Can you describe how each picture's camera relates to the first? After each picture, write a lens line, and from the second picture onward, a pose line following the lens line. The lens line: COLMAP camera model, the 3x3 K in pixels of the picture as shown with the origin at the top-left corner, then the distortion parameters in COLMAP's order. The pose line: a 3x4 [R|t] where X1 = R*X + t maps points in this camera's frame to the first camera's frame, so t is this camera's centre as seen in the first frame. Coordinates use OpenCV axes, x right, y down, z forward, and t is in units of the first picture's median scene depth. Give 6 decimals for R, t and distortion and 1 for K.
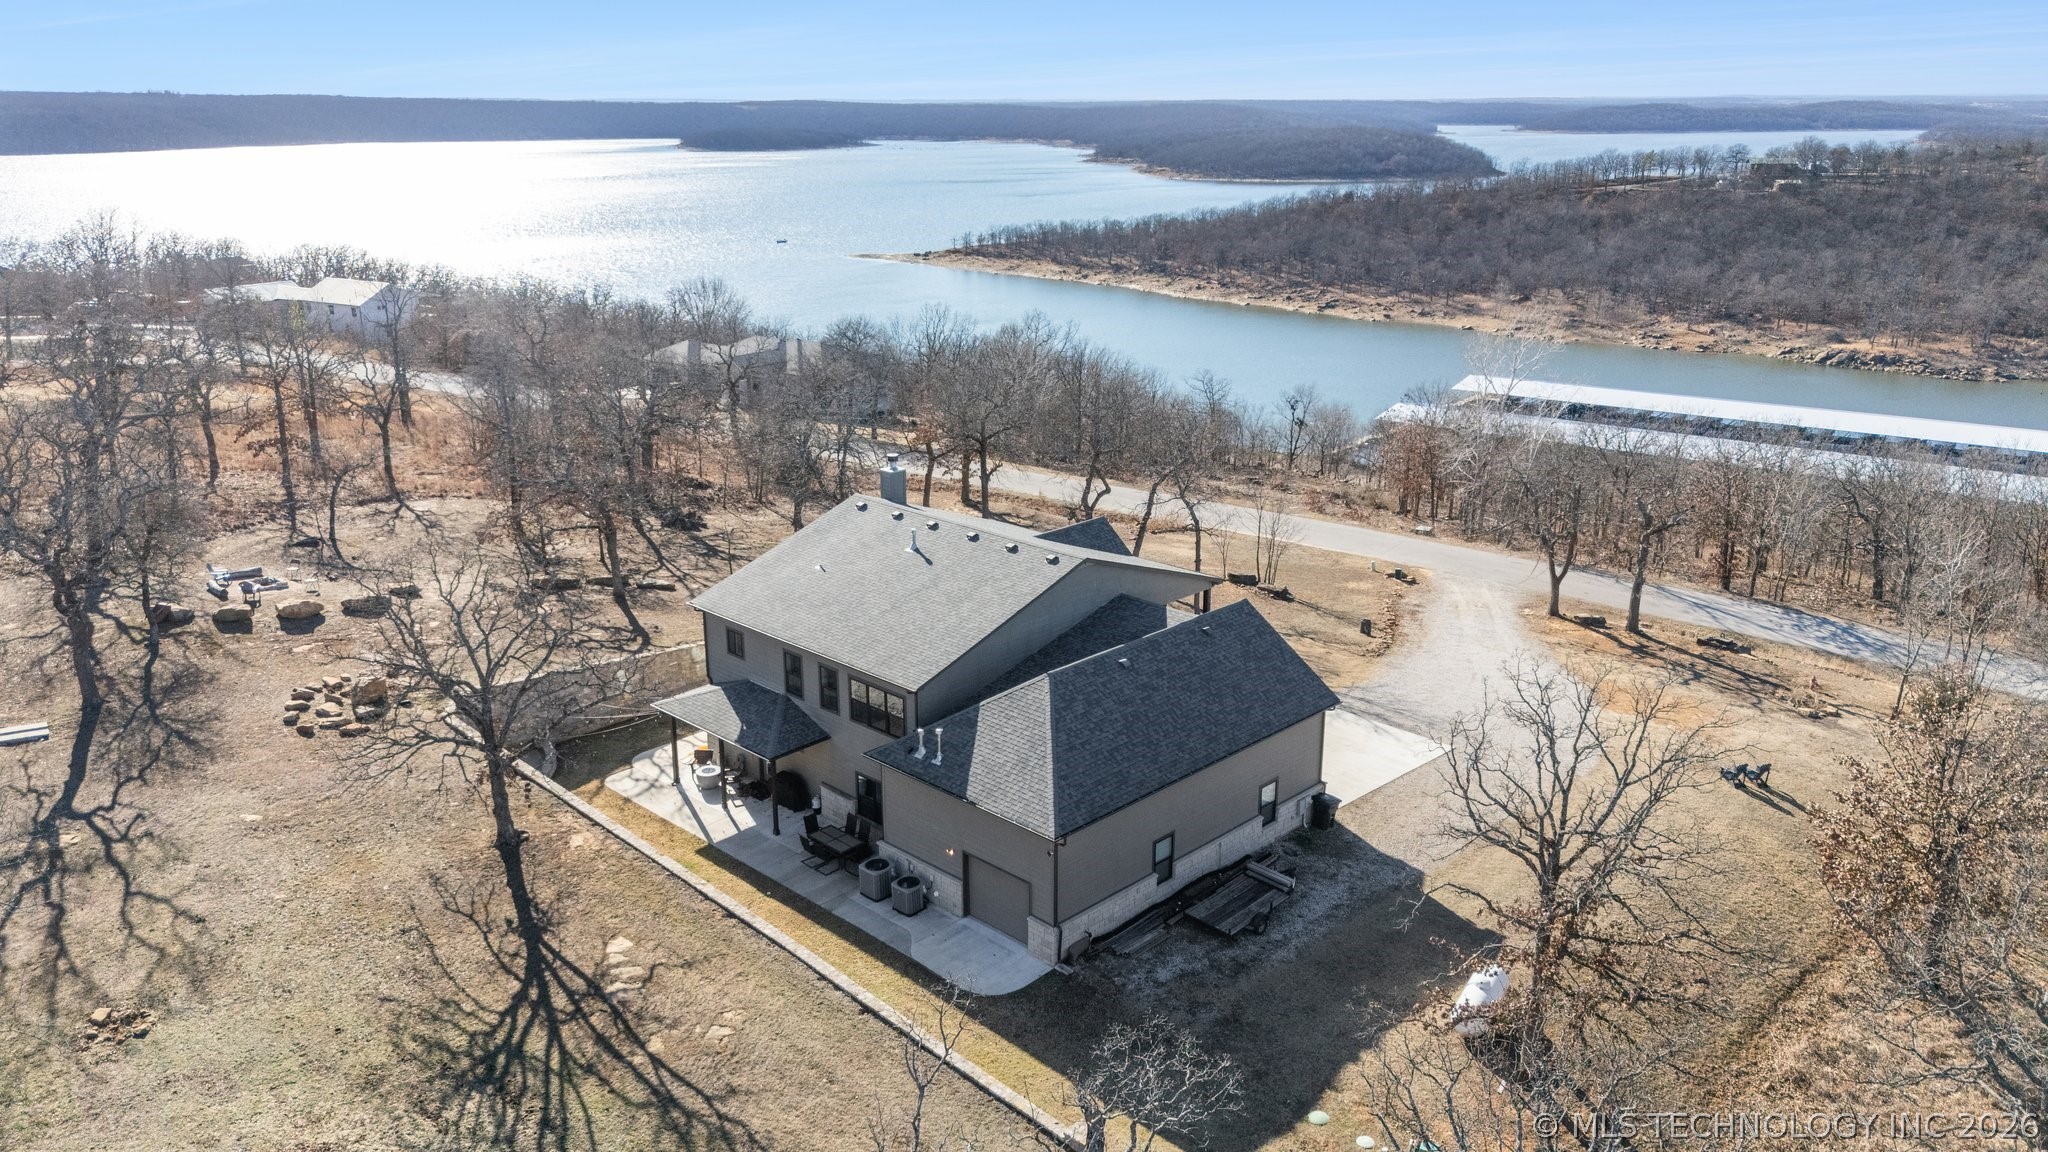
lens RADIAL K [[1480.1, 0, 1024.0], [0, 1480.1, 576.0], [0, 0, 1]] dist [0.035485, -0.040889]
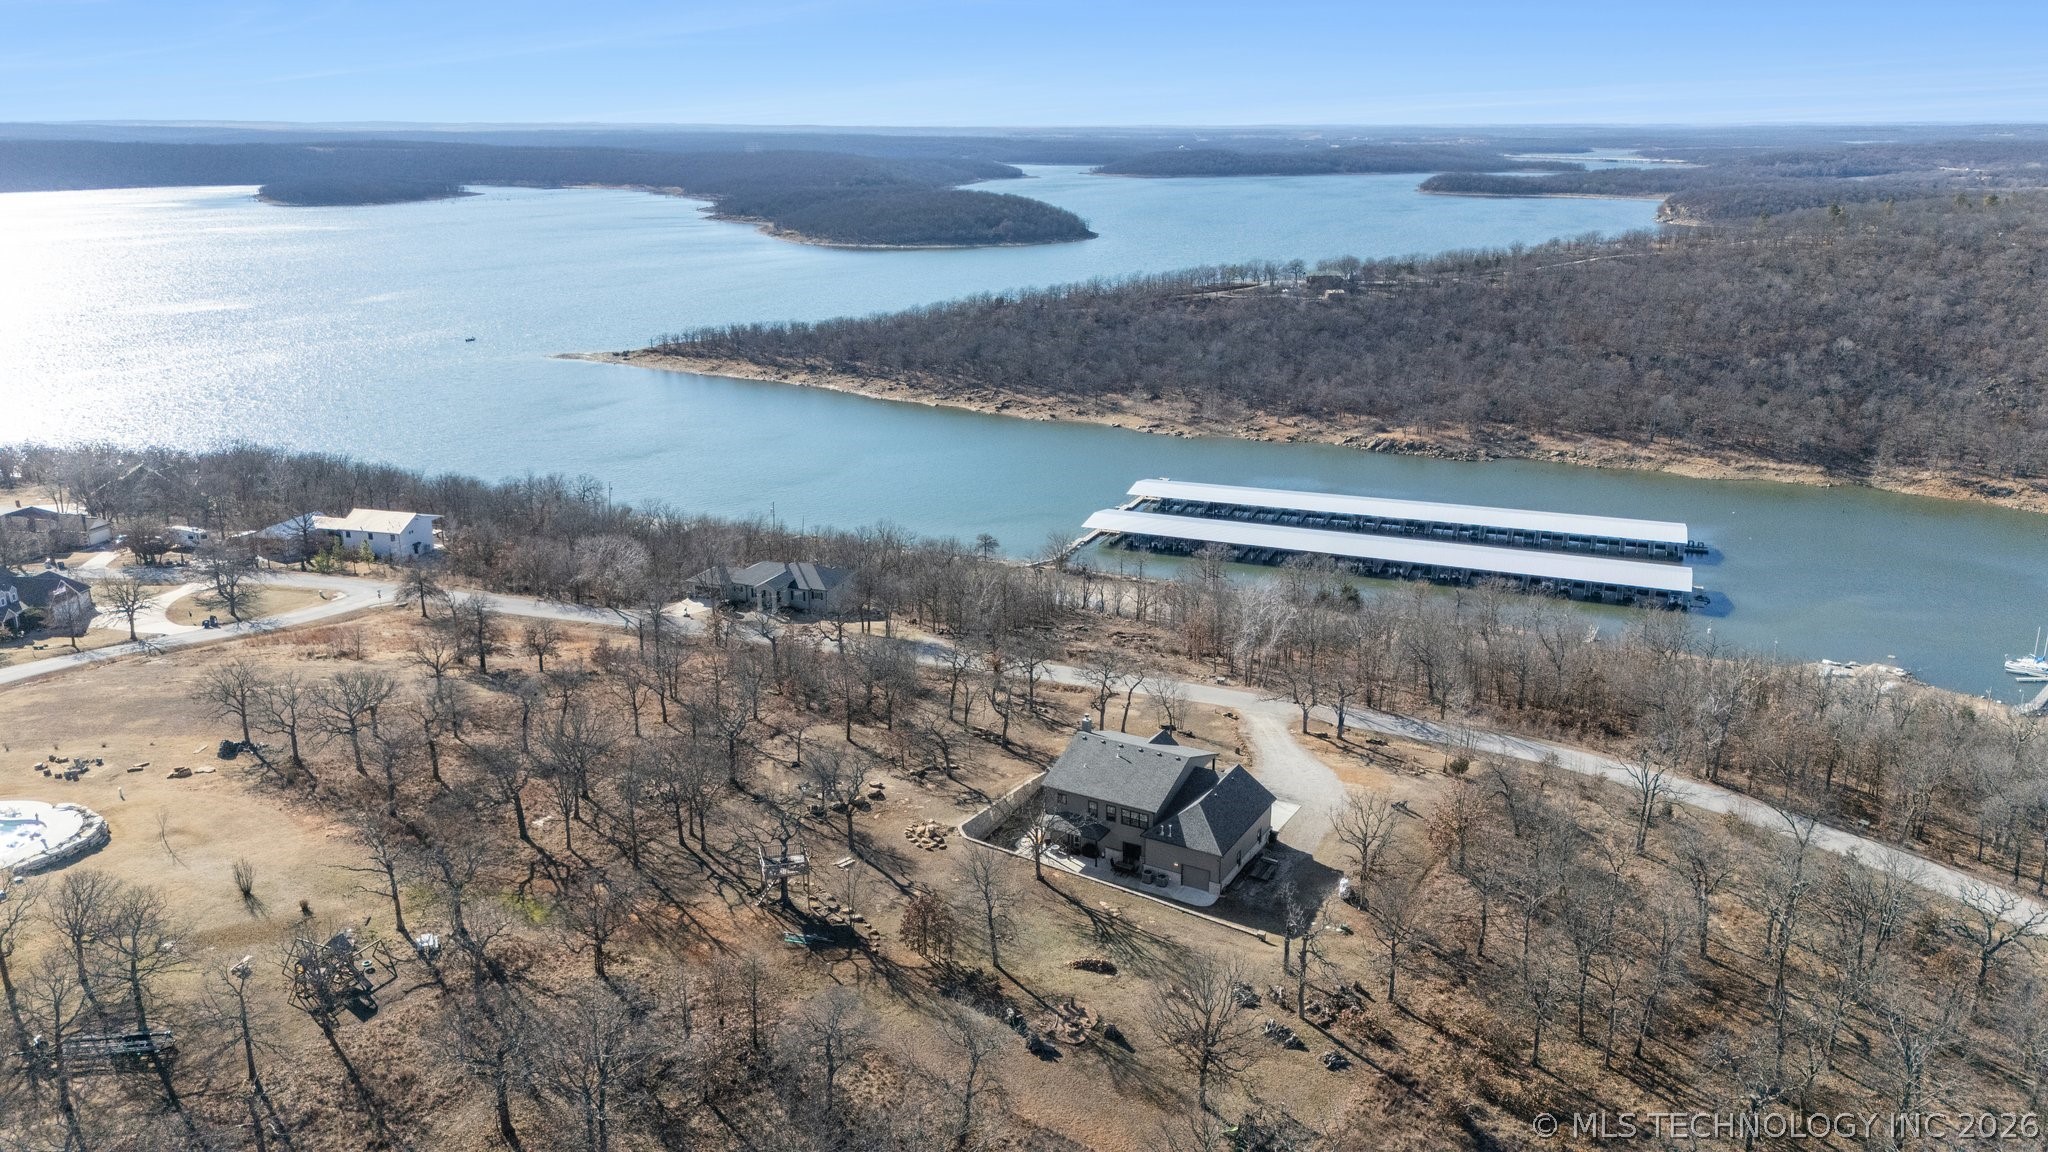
lens RADIAL K [[1480.1, 0, 1024.0], [0, 1480.1, 576.0], [0, 0, 1]] dist [0.035485, -0.040889]
pose [[0.963283, -0.070347, 0.259109, -0.113463], [0.073011, 0.997331, -0.000660, -0.044195], [-0.258371, 0.019554, 0.965848, -0.194321]]
